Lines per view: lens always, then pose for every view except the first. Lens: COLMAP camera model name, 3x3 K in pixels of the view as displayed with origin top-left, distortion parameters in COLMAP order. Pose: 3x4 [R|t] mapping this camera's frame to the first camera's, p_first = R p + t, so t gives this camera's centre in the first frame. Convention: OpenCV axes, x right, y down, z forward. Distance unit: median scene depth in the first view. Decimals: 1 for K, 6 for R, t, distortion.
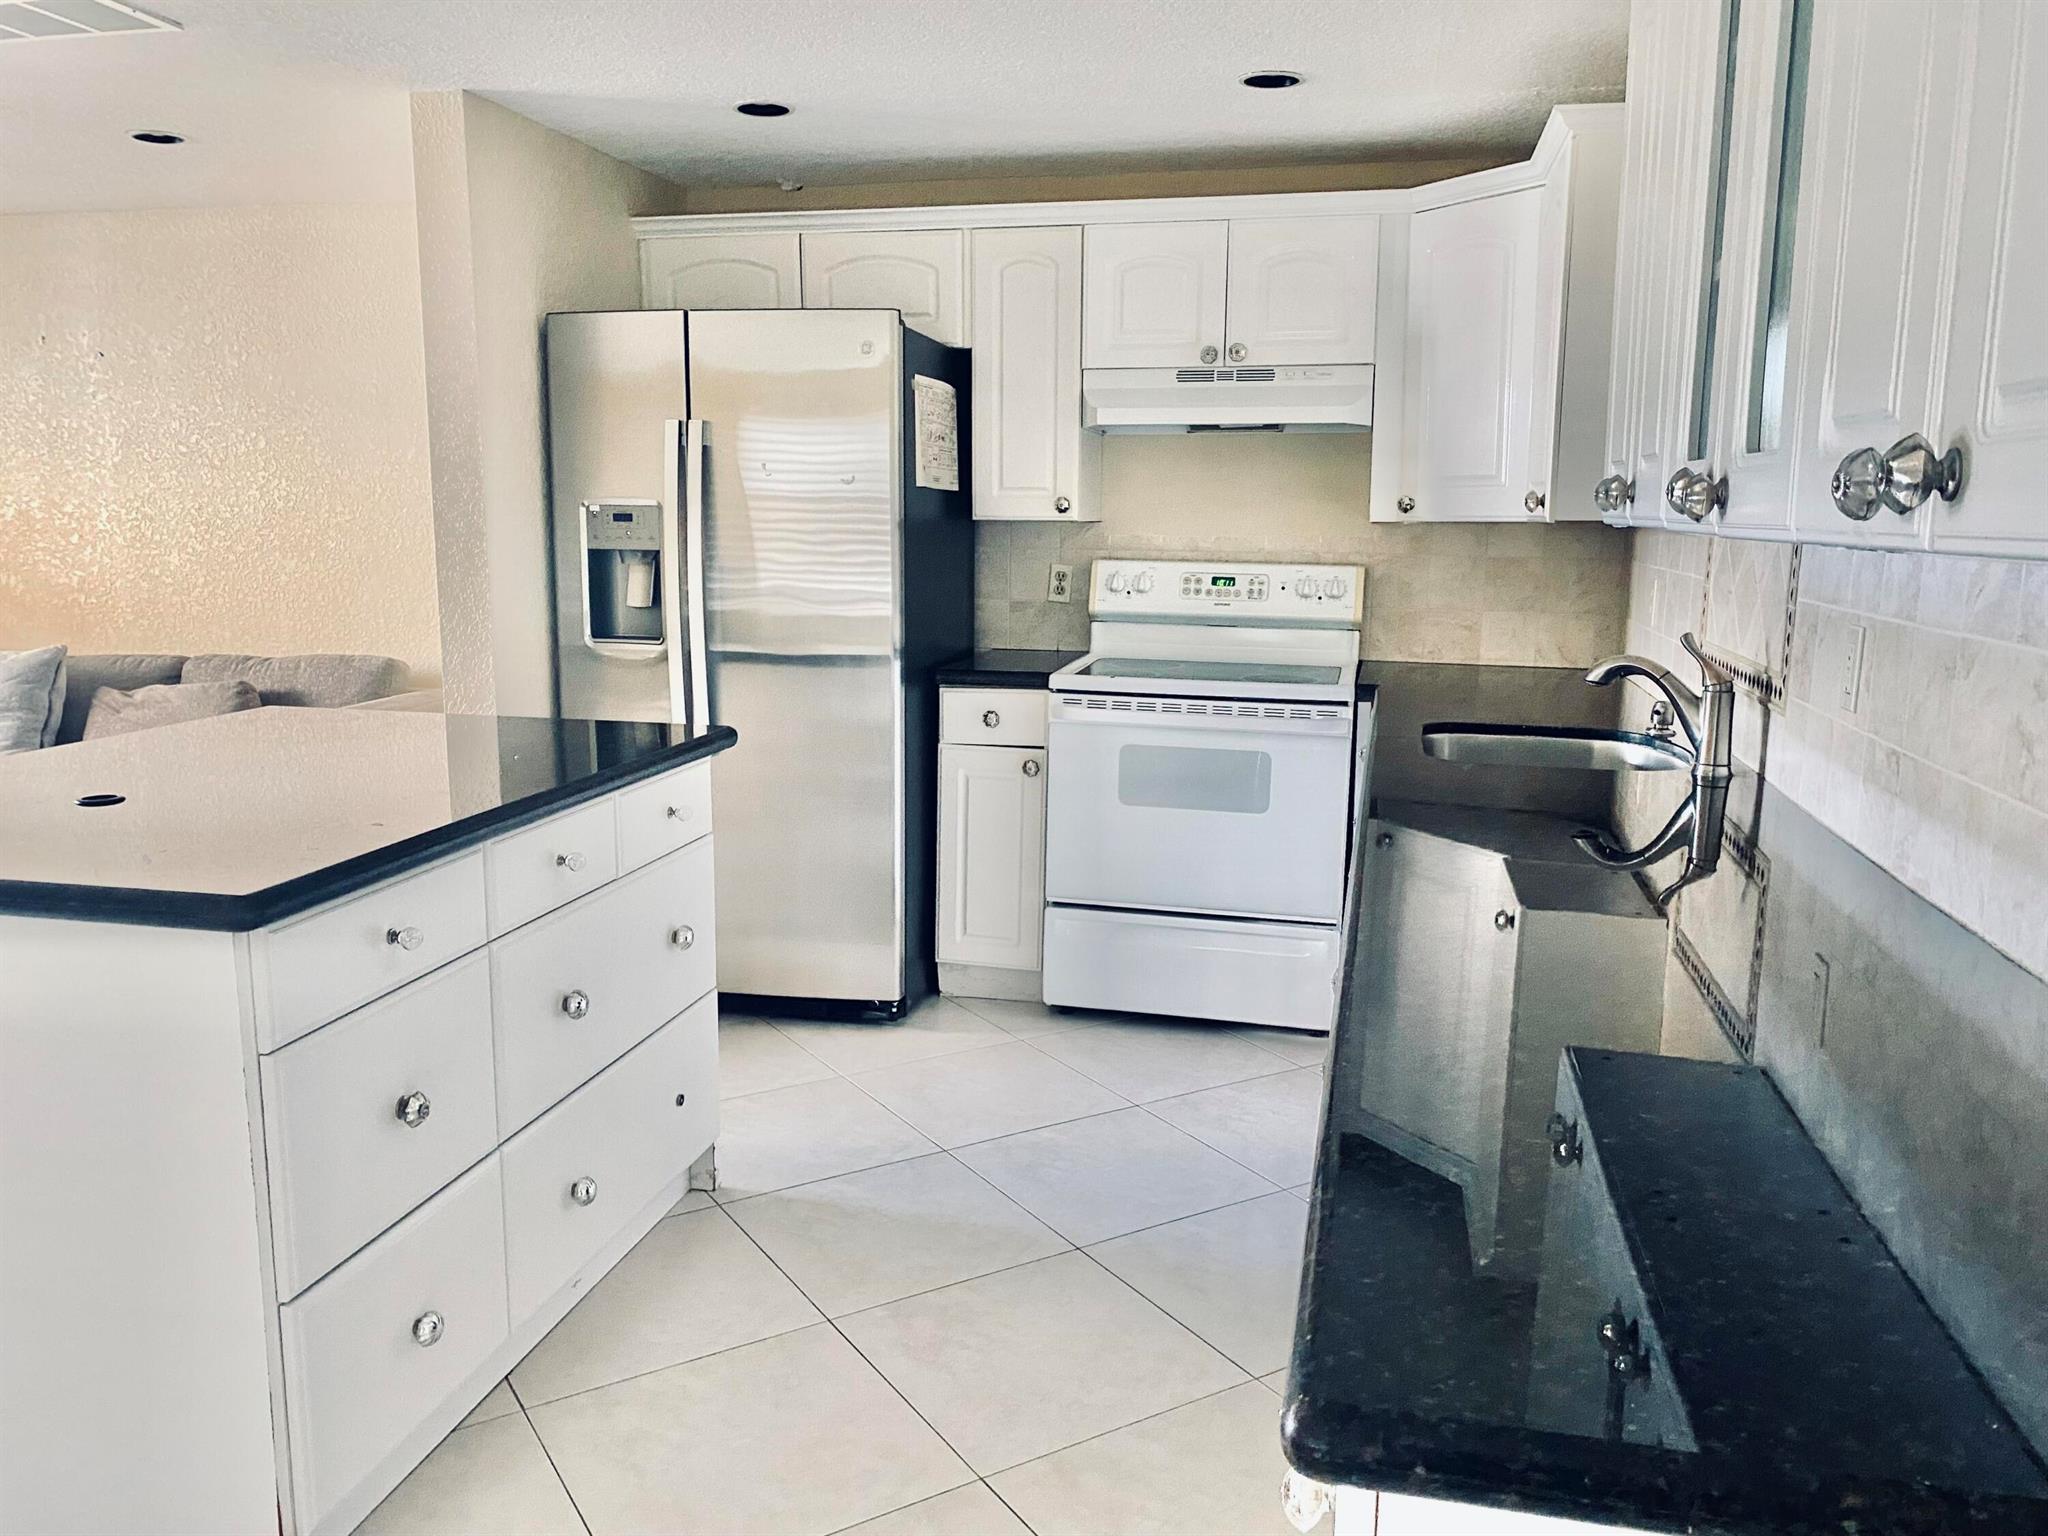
lens RADIAL K [[1554.5, 0, 1024.0], [0, 1554.5, 768.0], [0, 0, 1]] dist [0.045309, -0.076090]
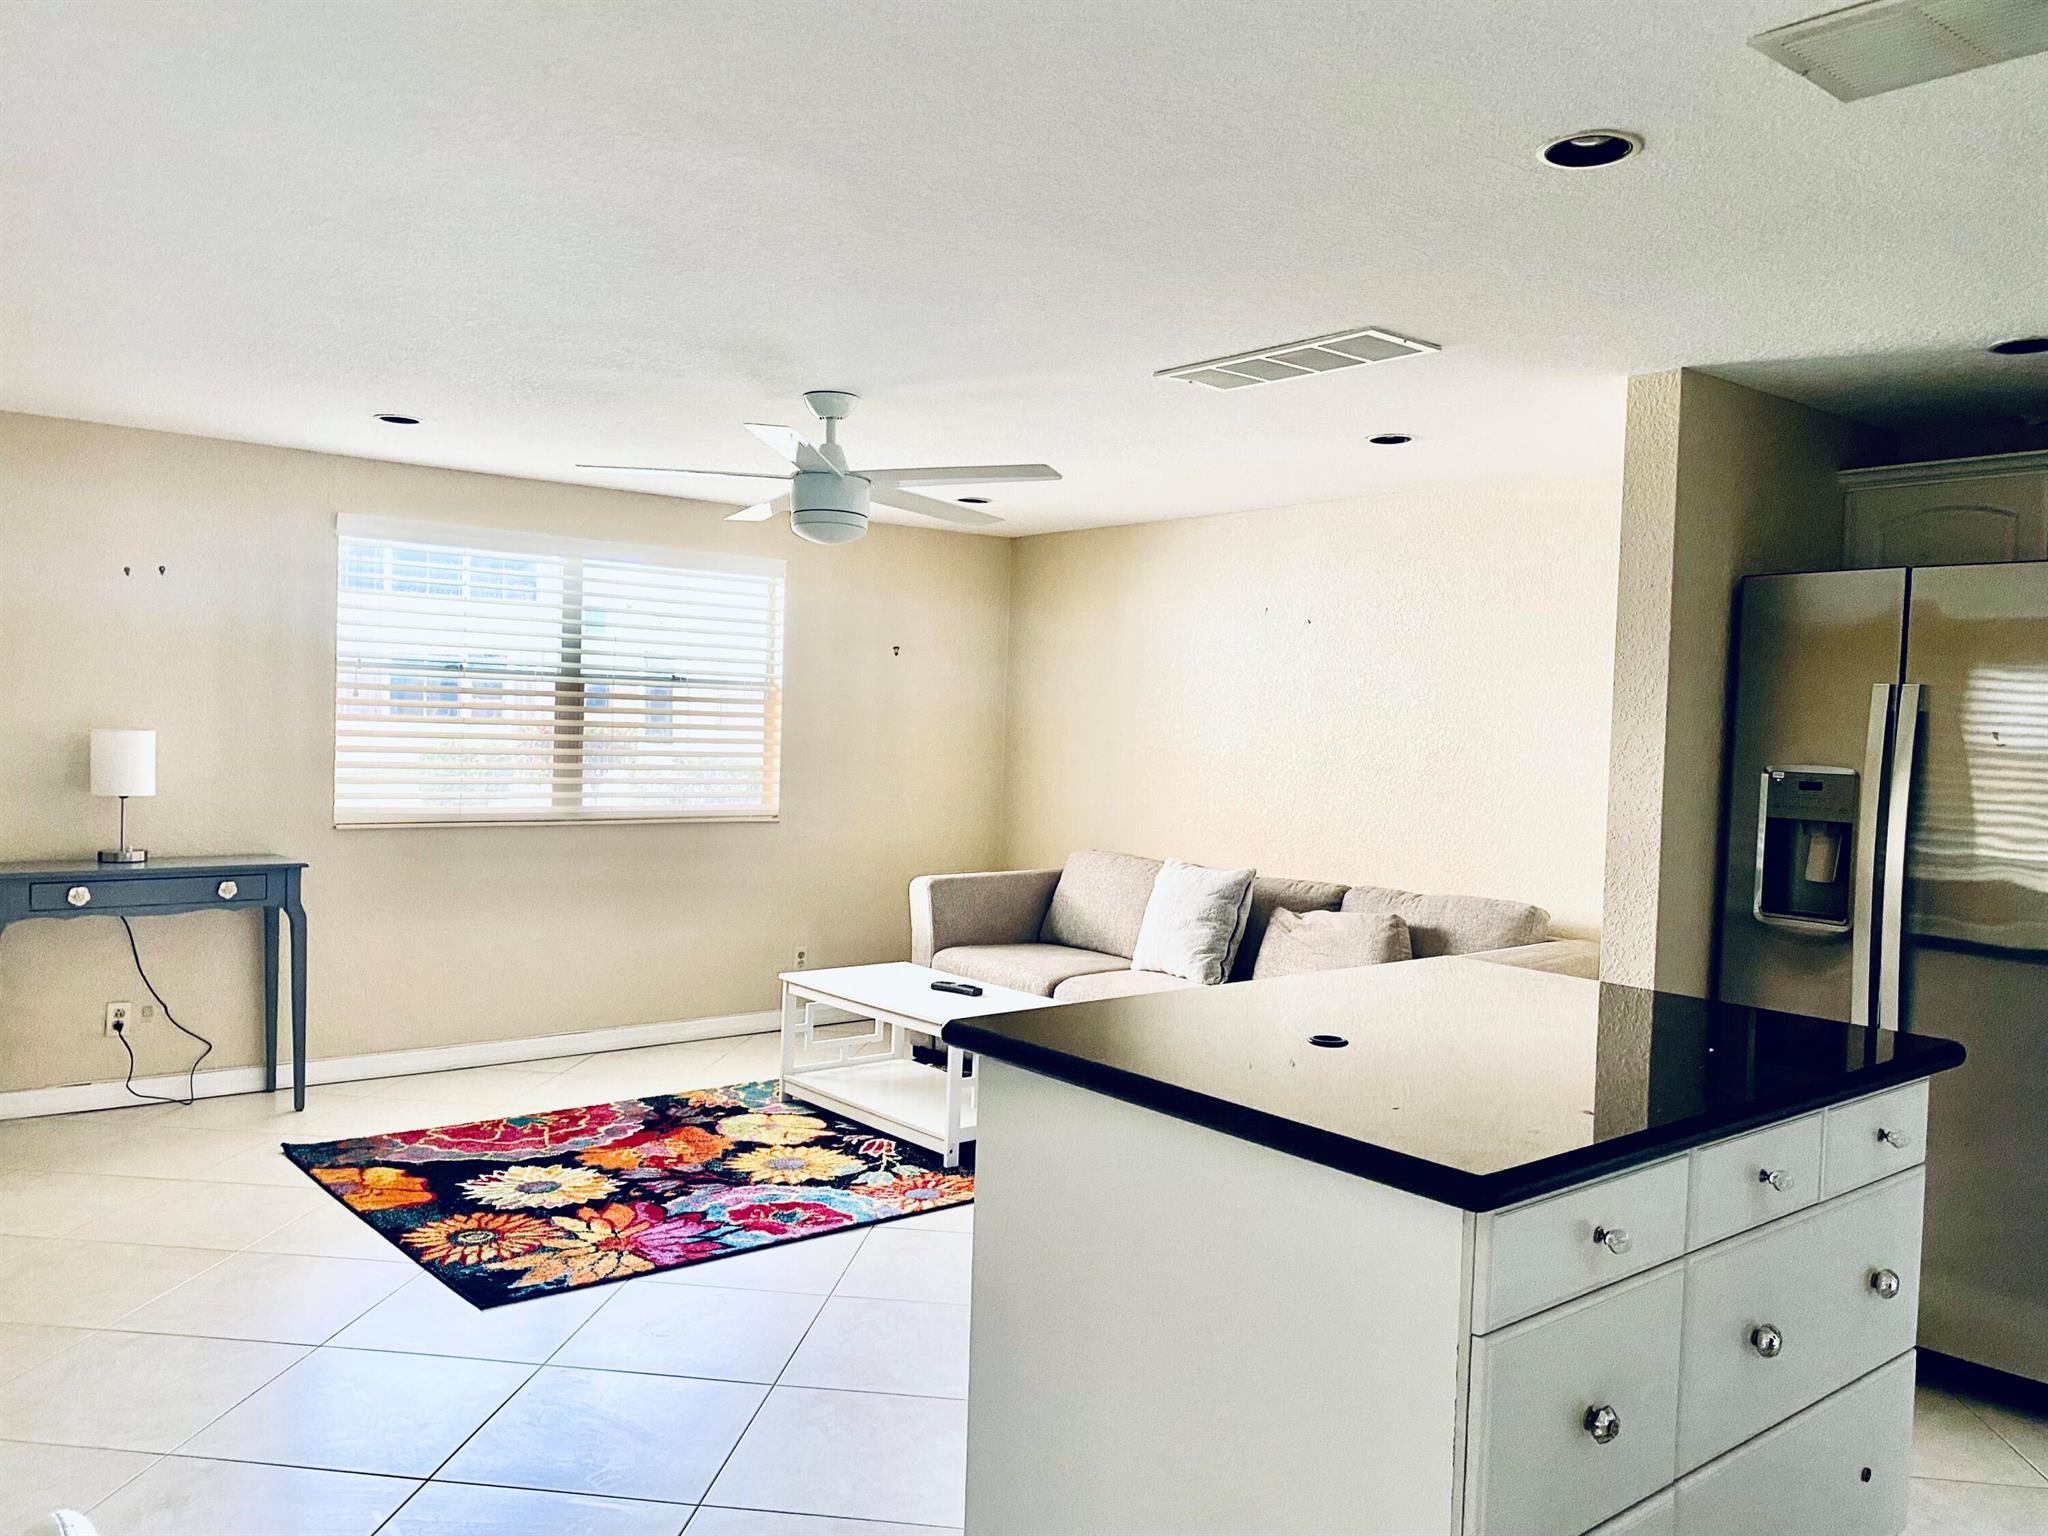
lens RADIAL K [[1554.5, 0, 1024.0], [0, 1554.5, 768.0], [0, 0, 1]] dist [0.045309, -0.076090]
pose [[0.781840, 0.037049, -0.622377, -0.042149], [-0.127935, 0.986525, -0.101989, -0.015560], [0.610212, 0.159363, 0.776044, -0.006950]]
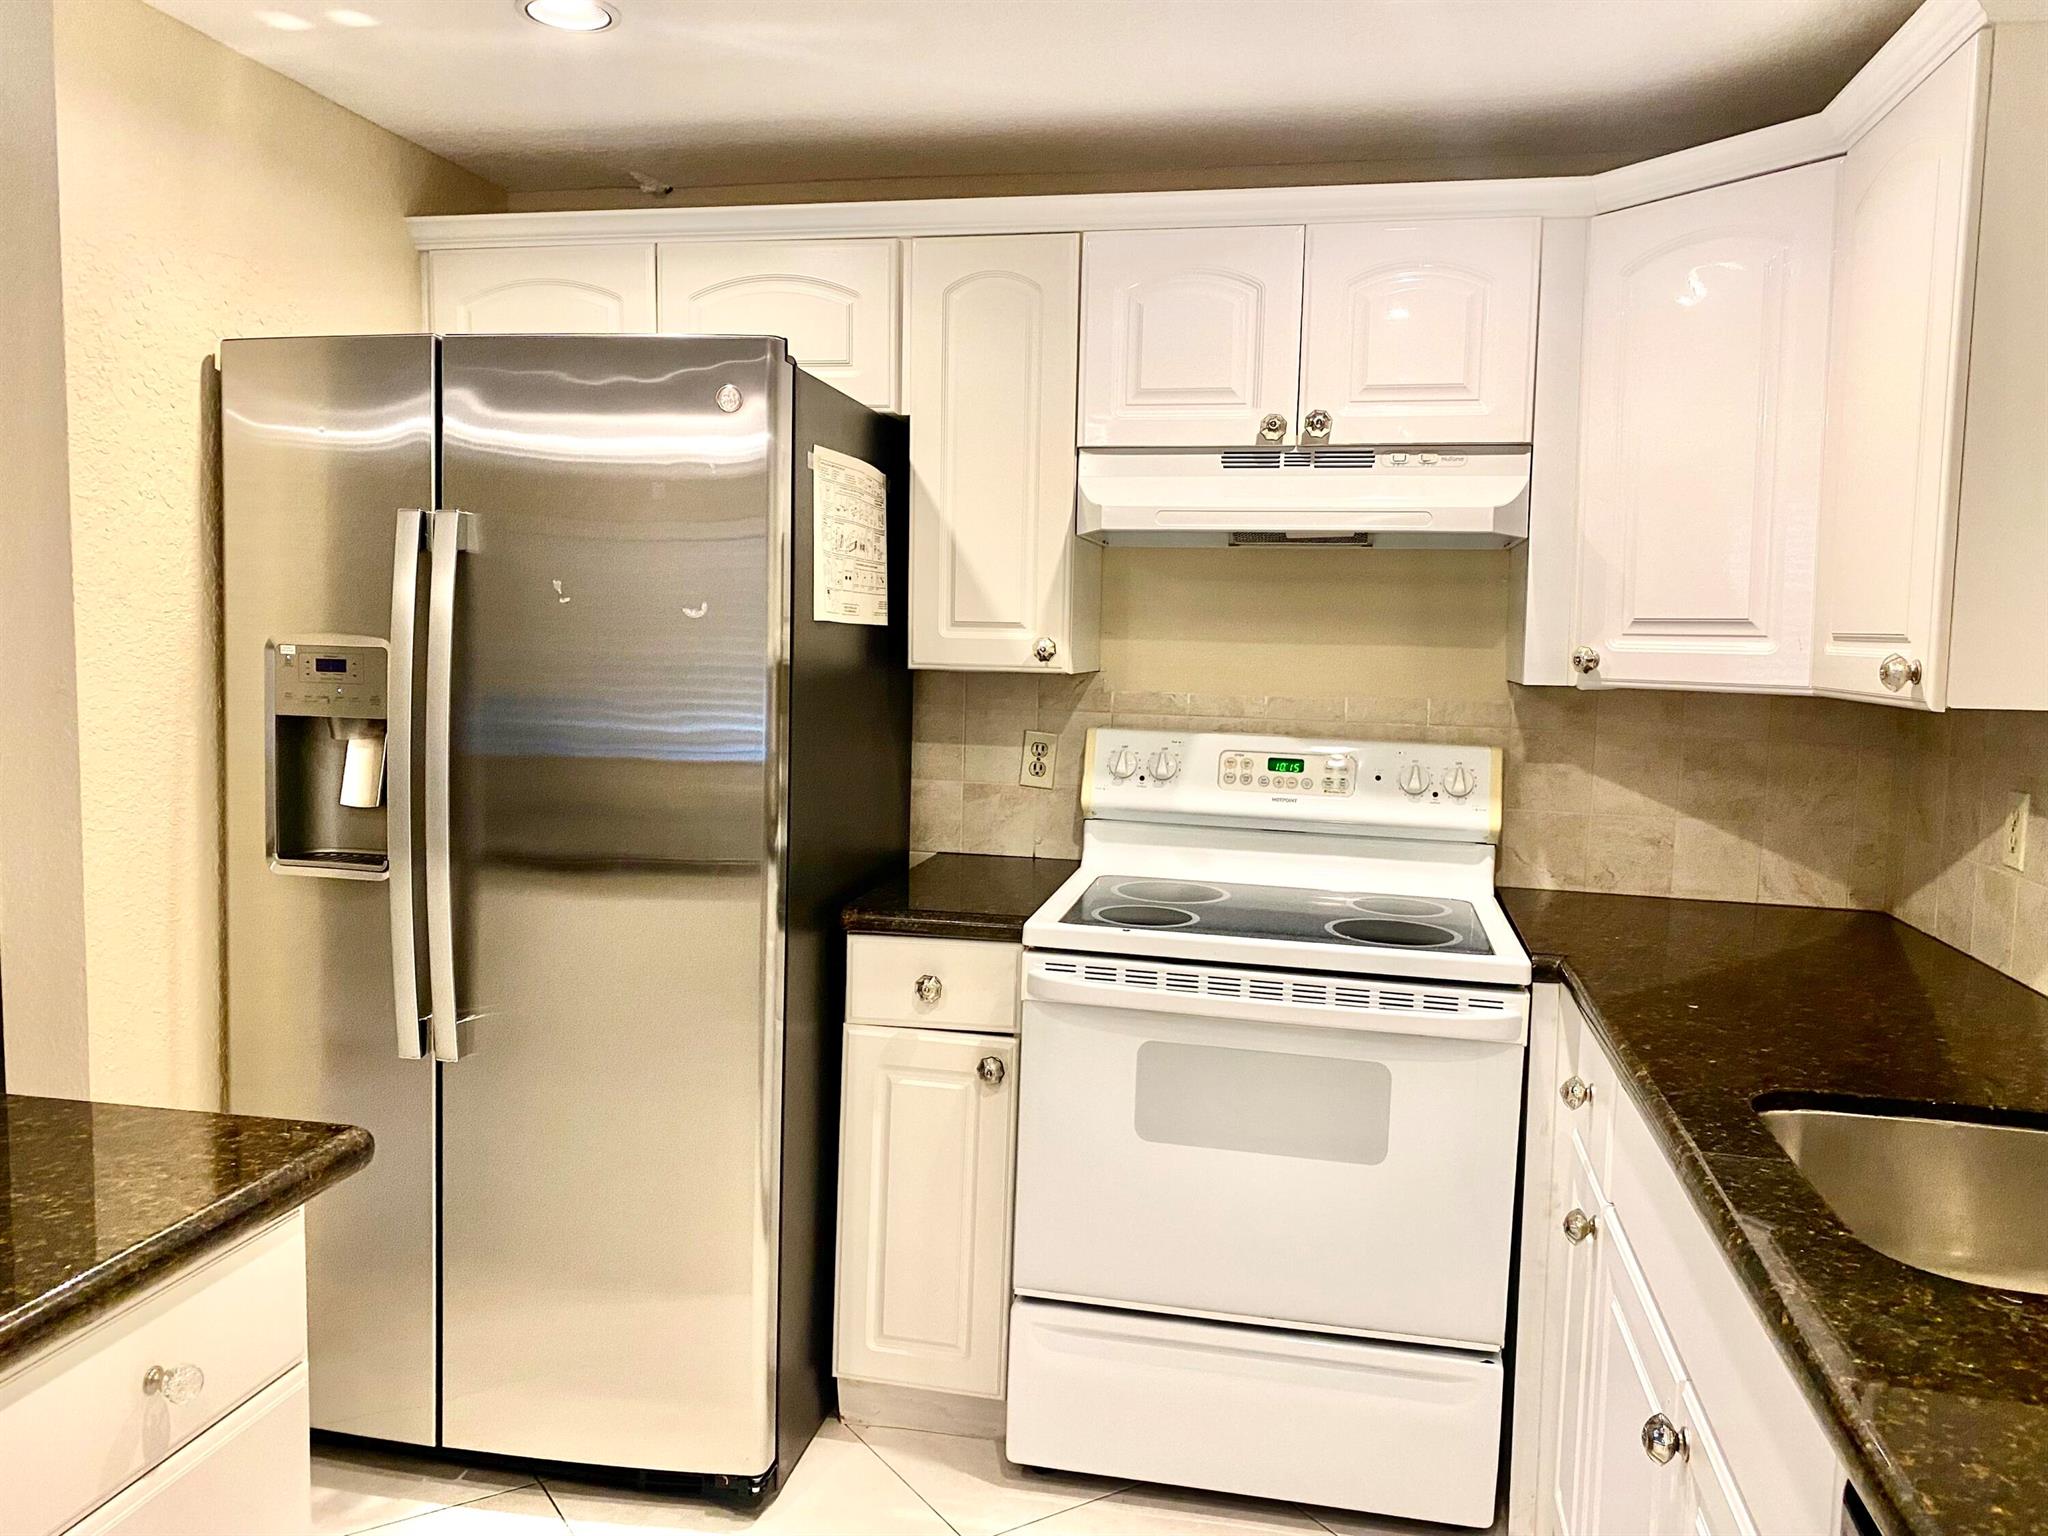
lens RADIAL K [[1561.7, 0, 987.0], [0, 1561.7, 719.2], [0, 0, 1]] dist [-0.003778, -0.001326]
pose [[0.999909, 0.013392, -0.001749, 0.001815], [-0.013503, 0.994124, -0.107399, -0.071575], [0.000300, 0.107413, 0.994214, 0.363758]]
